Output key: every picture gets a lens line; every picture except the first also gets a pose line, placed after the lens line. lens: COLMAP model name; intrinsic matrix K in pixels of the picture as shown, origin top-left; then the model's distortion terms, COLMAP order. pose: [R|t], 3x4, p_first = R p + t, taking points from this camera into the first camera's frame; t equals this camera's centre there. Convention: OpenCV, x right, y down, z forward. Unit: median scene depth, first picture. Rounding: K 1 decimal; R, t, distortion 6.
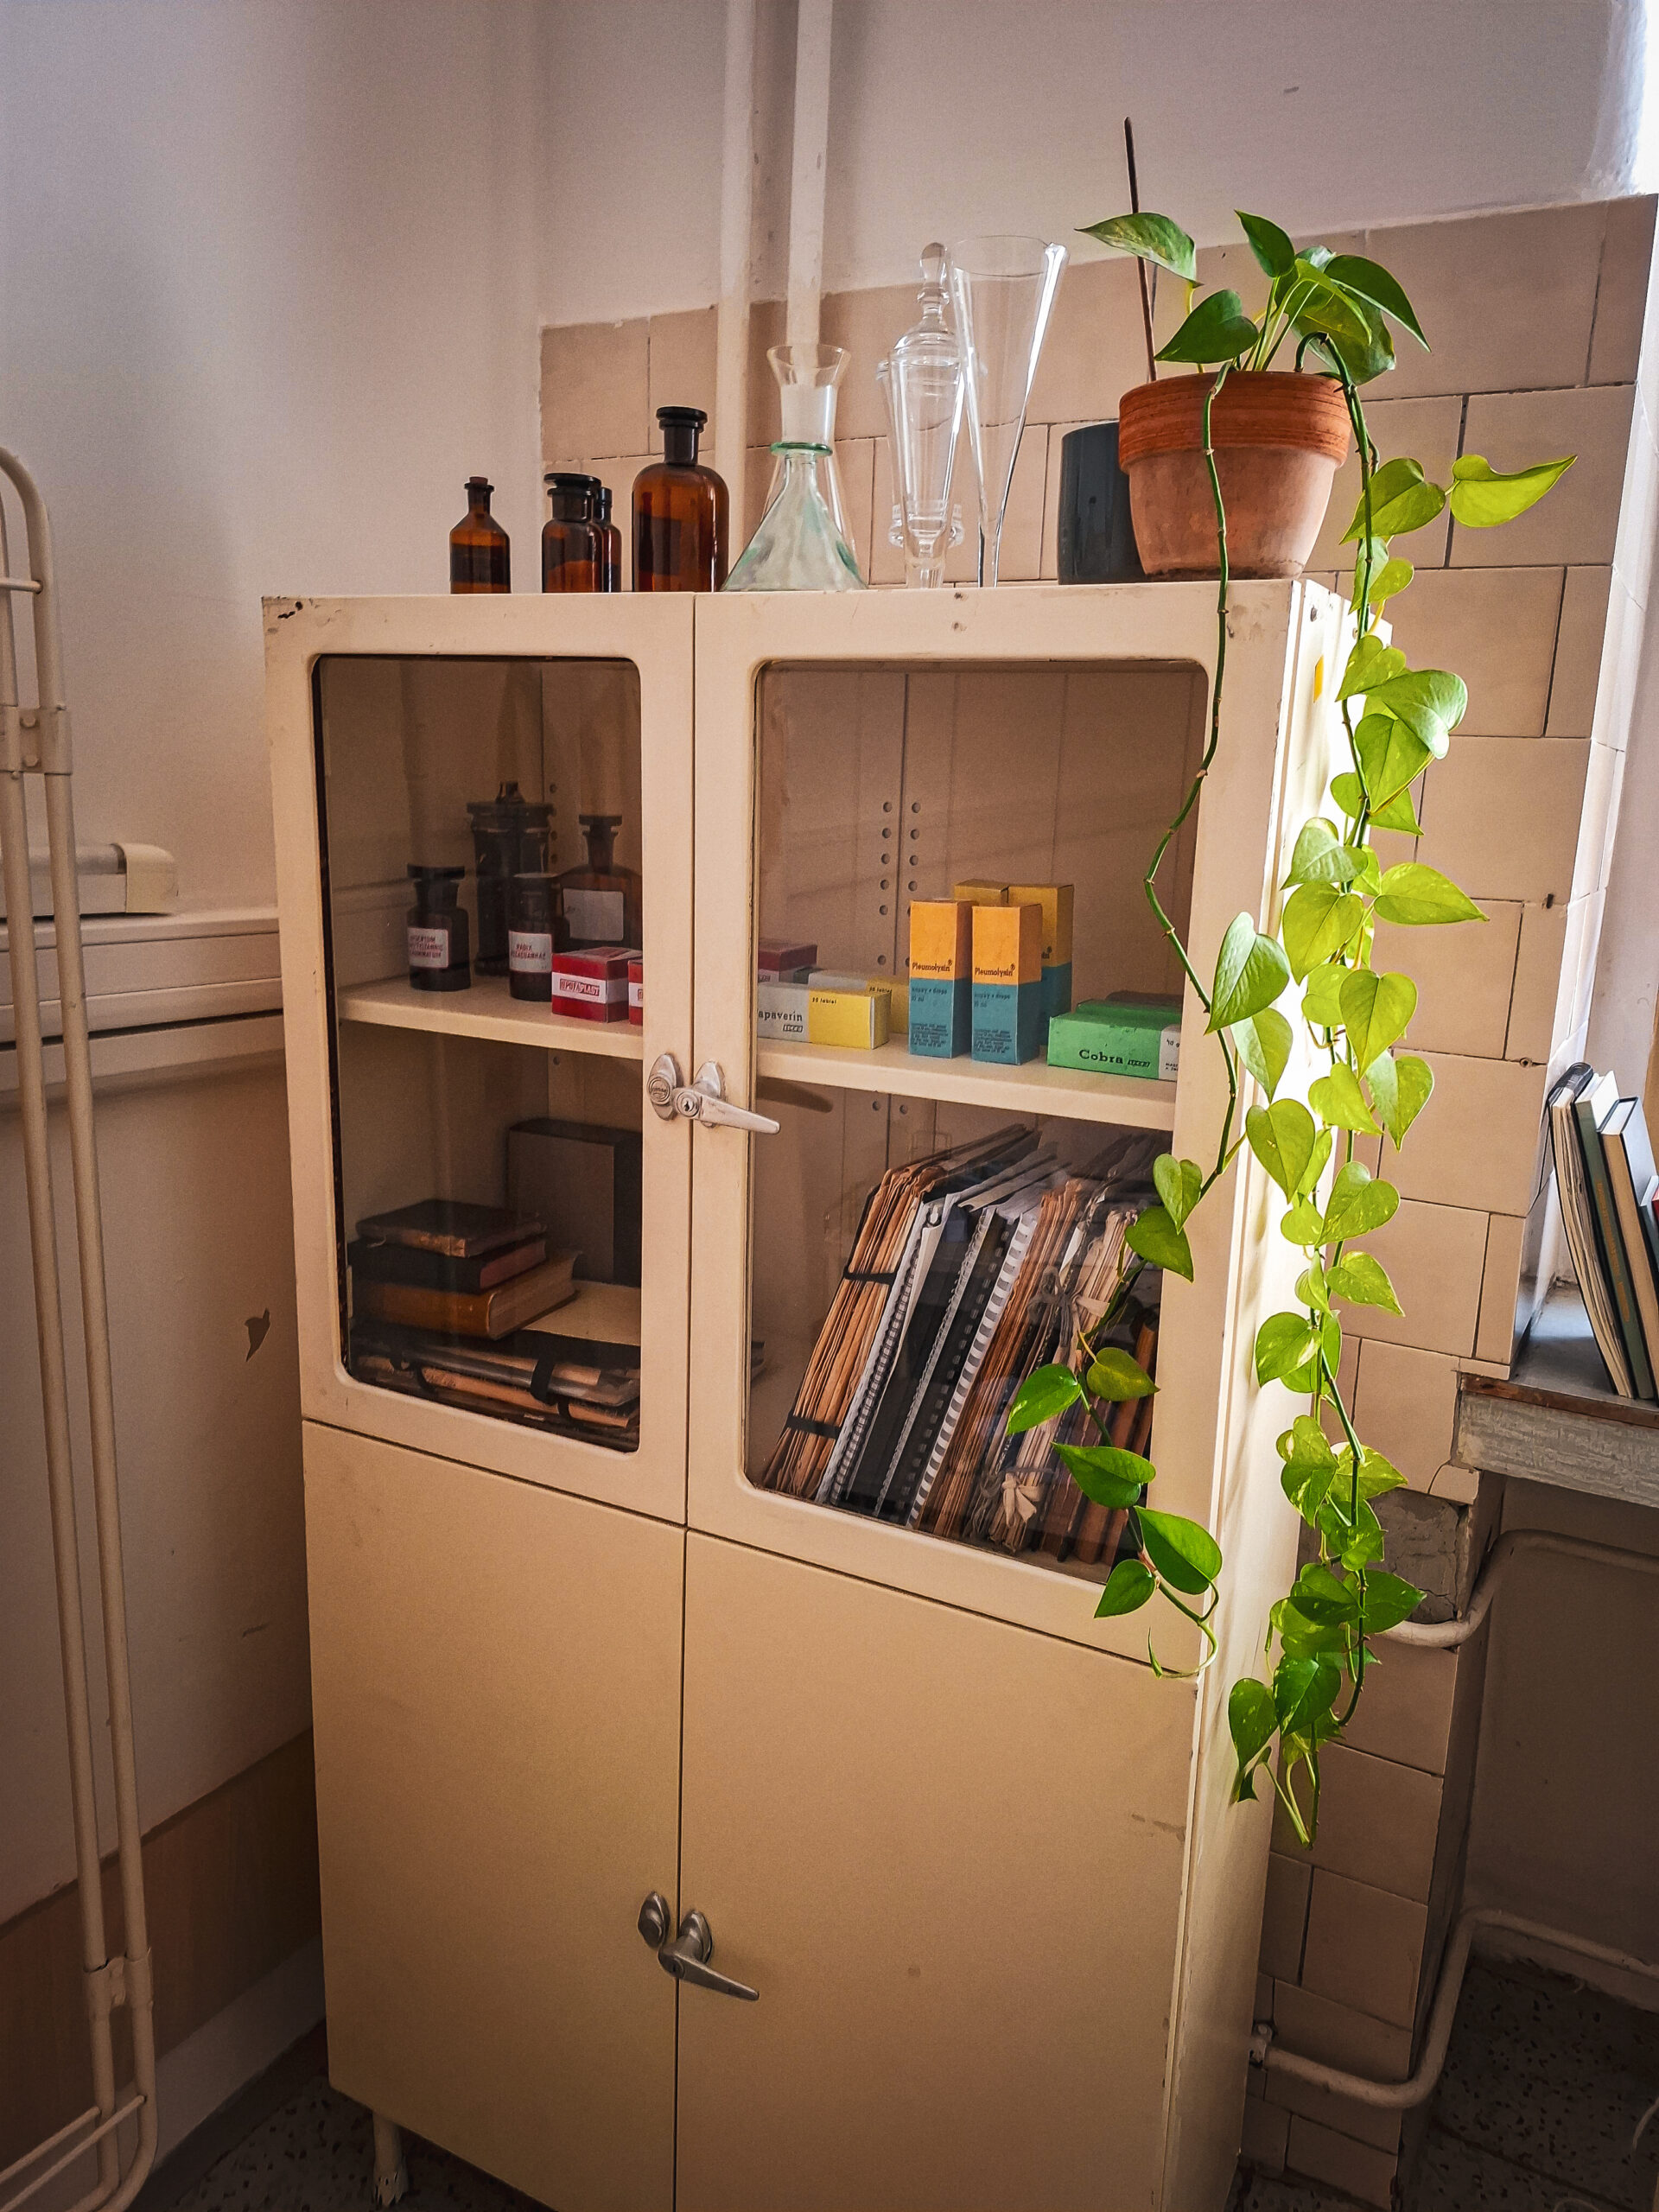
lens RADIAL K [[1555.1, 0, 843.3], [0, 1555.1, 1107.1], [0, 0, 1]] dist [0.055254, -0.050084]
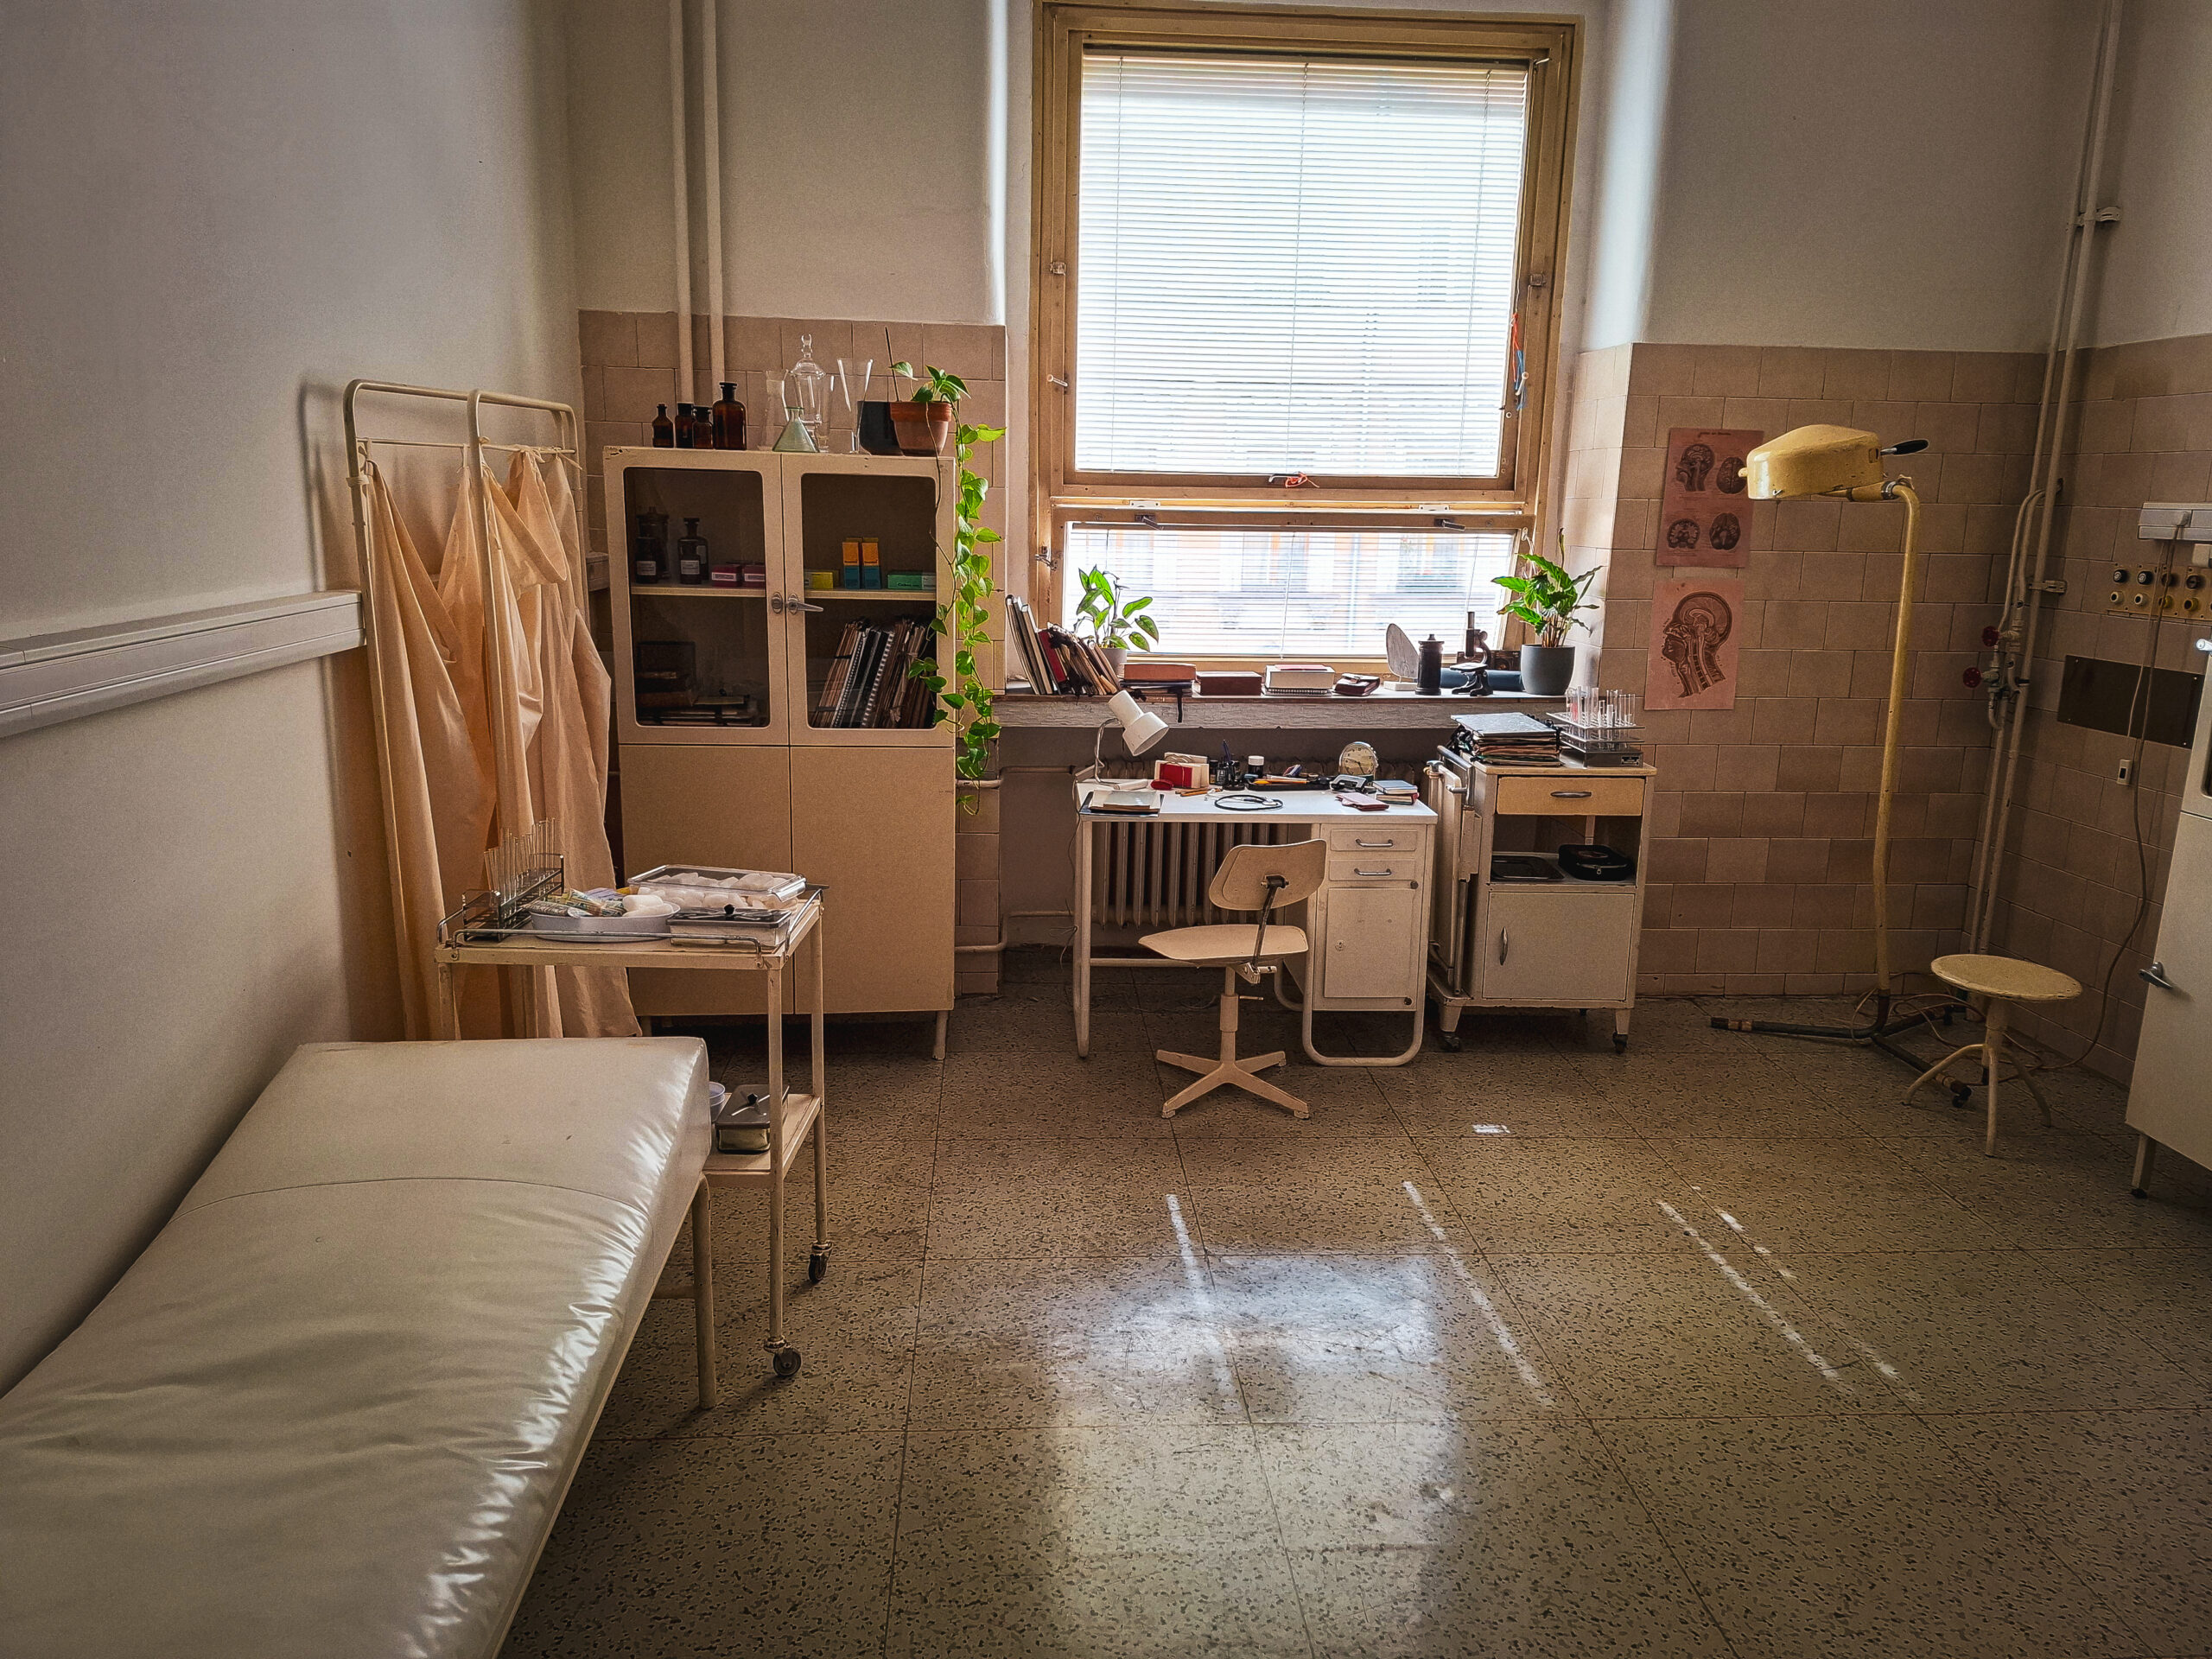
lens RADIAL K [[1529.5, 0, 1106.0], [0, 1529.5, 829.5], [0, 0, 1]] dist [0.085361, -0.096081]
pose [[0.840985, -0.134494, 0.524075, -1.185052], [0.117419, 0.990895, 0.065872, 0.300405], [-0.528163, 0.006139, 0.849121, -1.929956]]
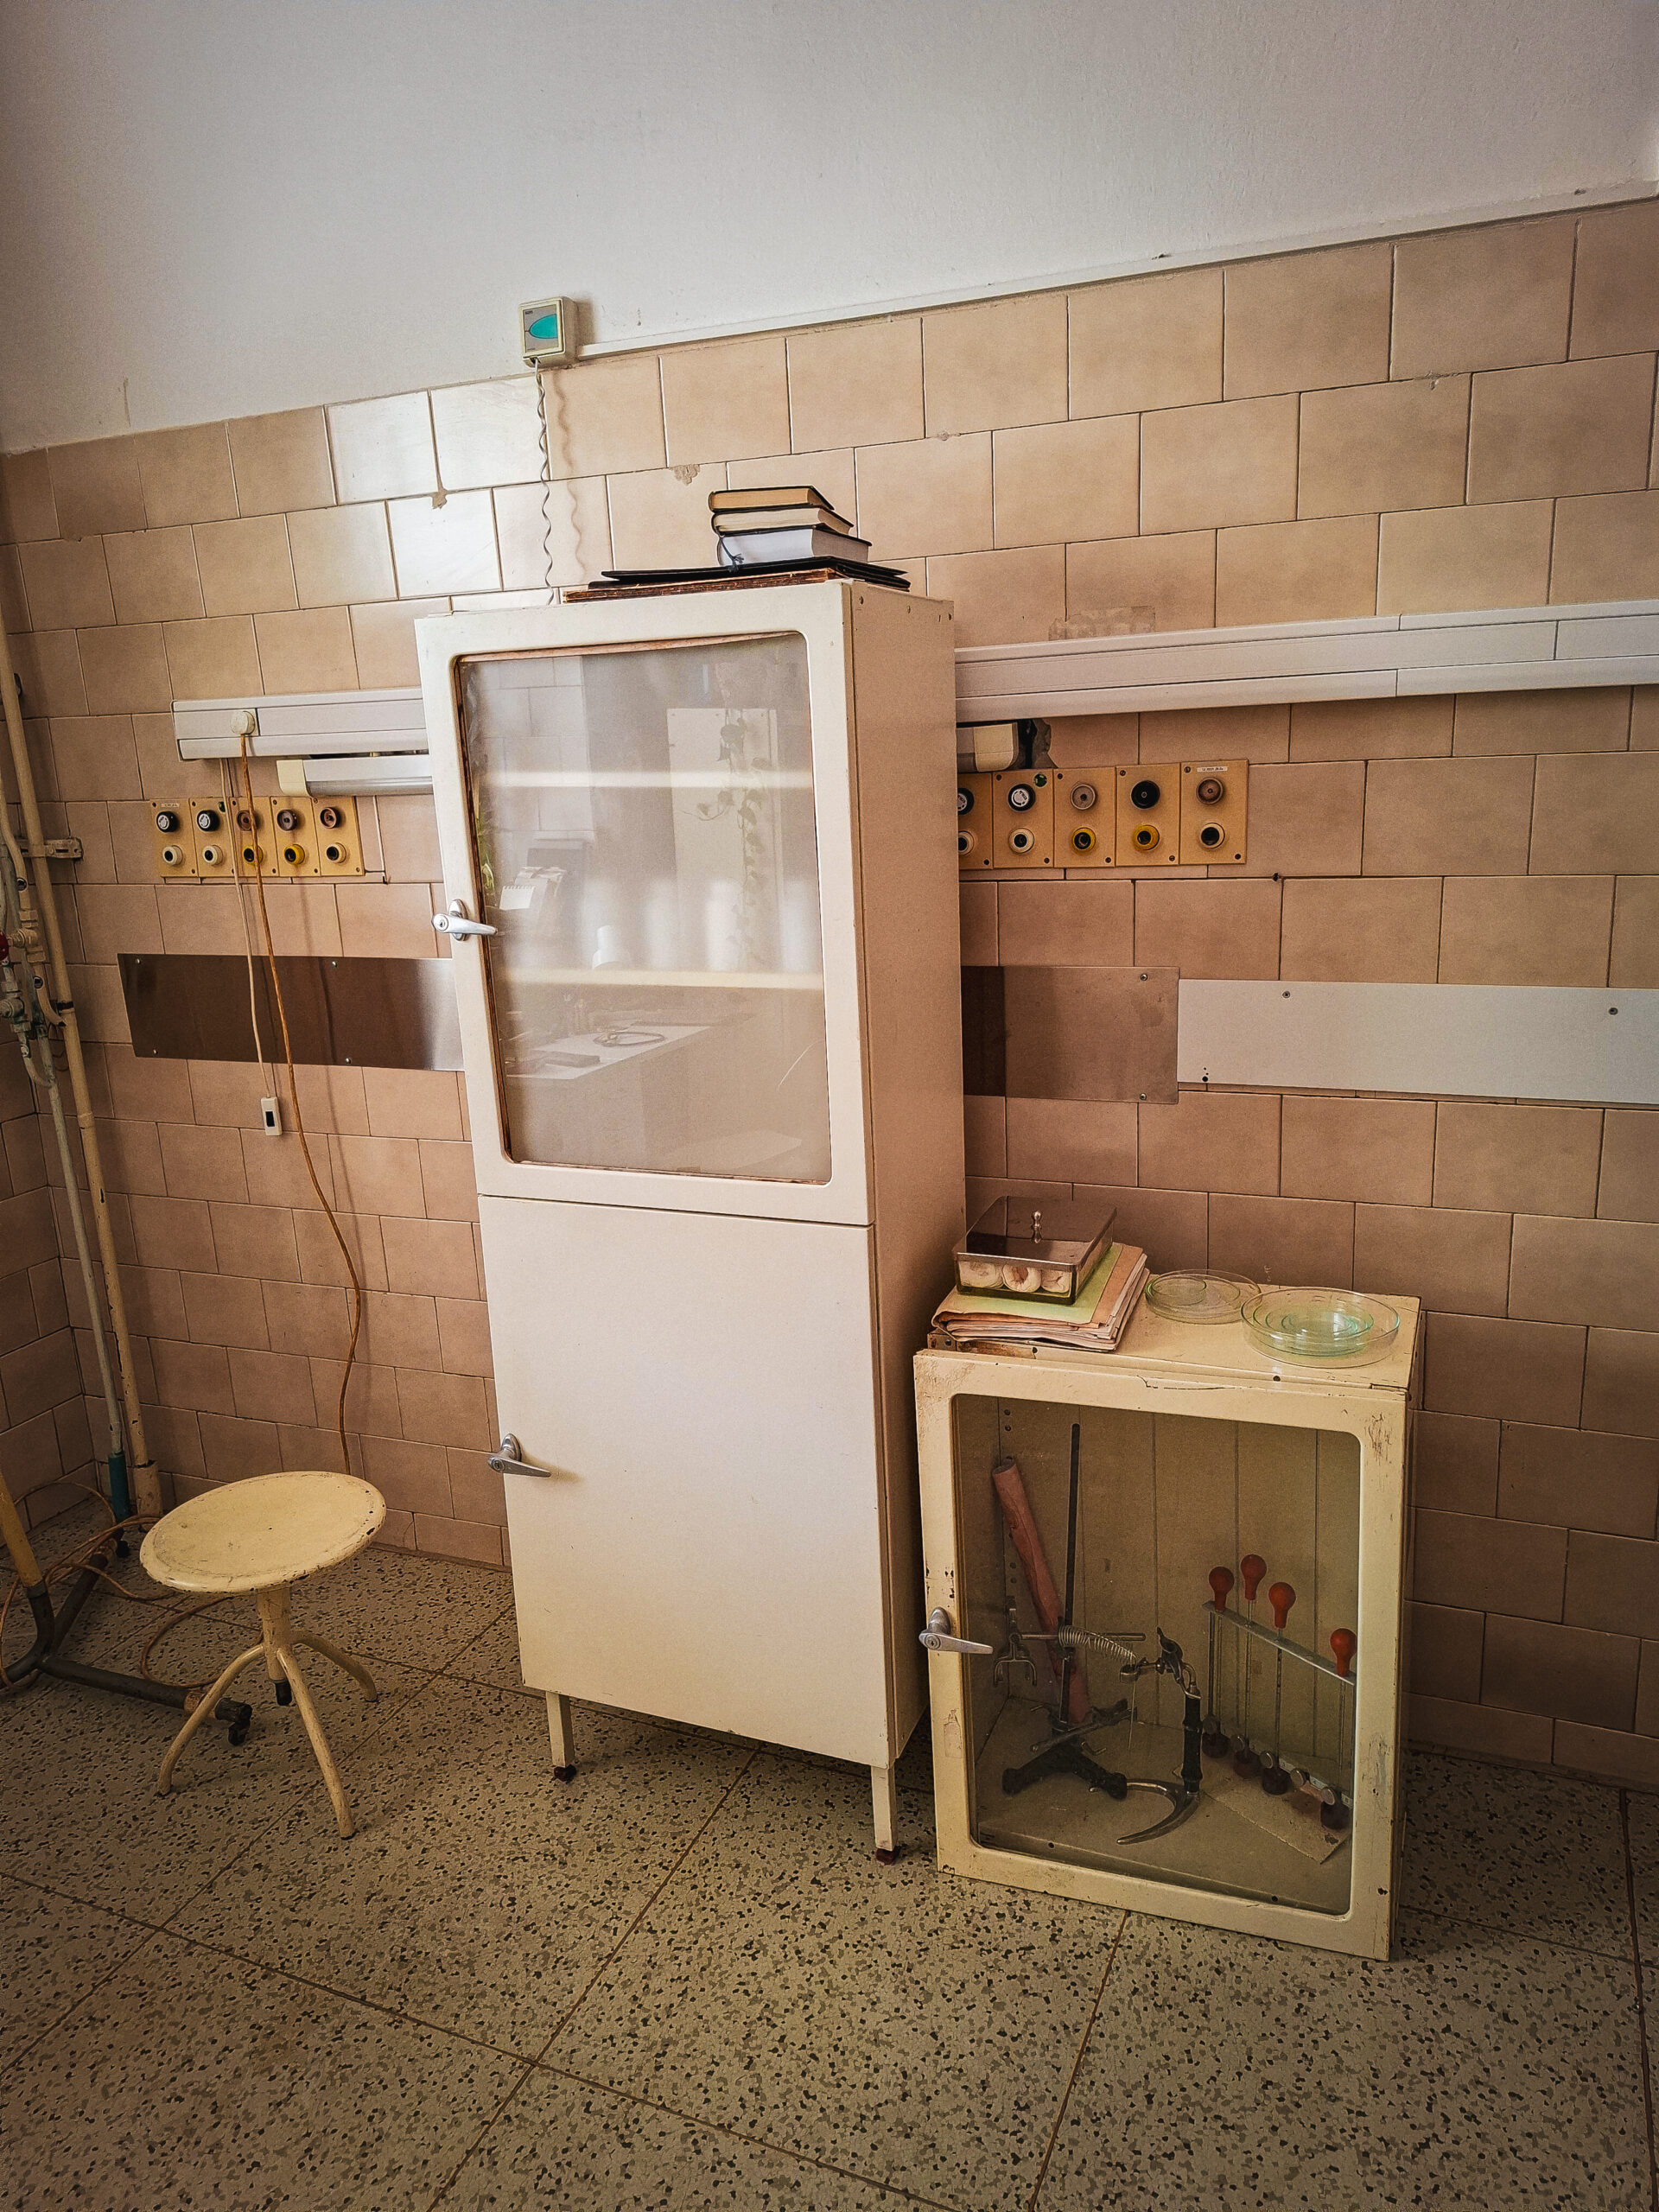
lens RADIAL K [[1555.1, 0, 843.3], [0, 1555.1, 1107.1], [0, 0, 1]] dist [0.055254, -0.050084]
pose [[-0.102468, -0.271806, 0.956881, 0.186721], [0.238801, 0.927093, 0.288917, 0.202276], [-0.965647, 0.258109, -0.030090, -0.992986]]
